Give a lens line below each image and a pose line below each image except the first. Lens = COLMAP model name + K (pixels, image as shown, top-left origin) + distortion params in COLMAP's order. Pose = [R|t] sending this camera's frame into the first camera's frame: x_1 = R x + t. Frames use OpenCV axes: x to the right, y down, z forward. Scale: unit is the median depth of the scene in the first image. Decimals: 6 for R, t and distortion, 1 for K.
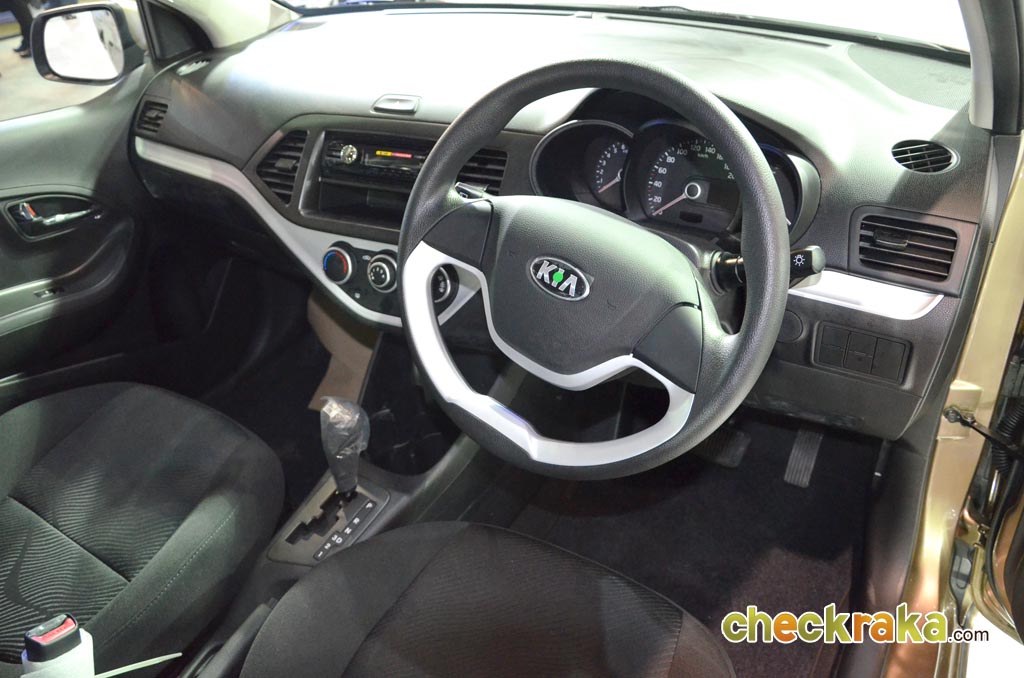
lens RADIAL K [[832.2, 0, 512.0], [0, 832.2, 339.0], [0, 0, 1]] dist [-0.107340, -0.002998]
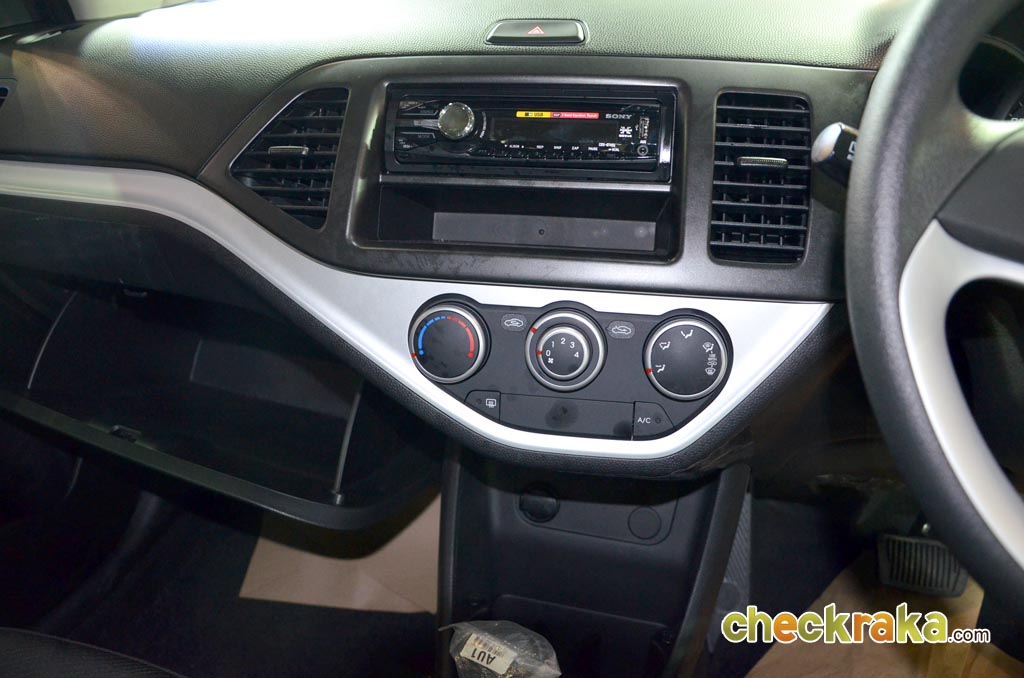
lens RADIAL K [[832.2, 0, 512.0], [0, 832.2, 339.0], [0, 0, 1]] dist [-0.107340, -0.002998]
pose [[0.963647, -0.074587, 0.256556, -0.291038], [0.104829, 0.988795, -0.106280, -0.034240], [-0.245754, 0.129311, 0.960668, 0.503921]]
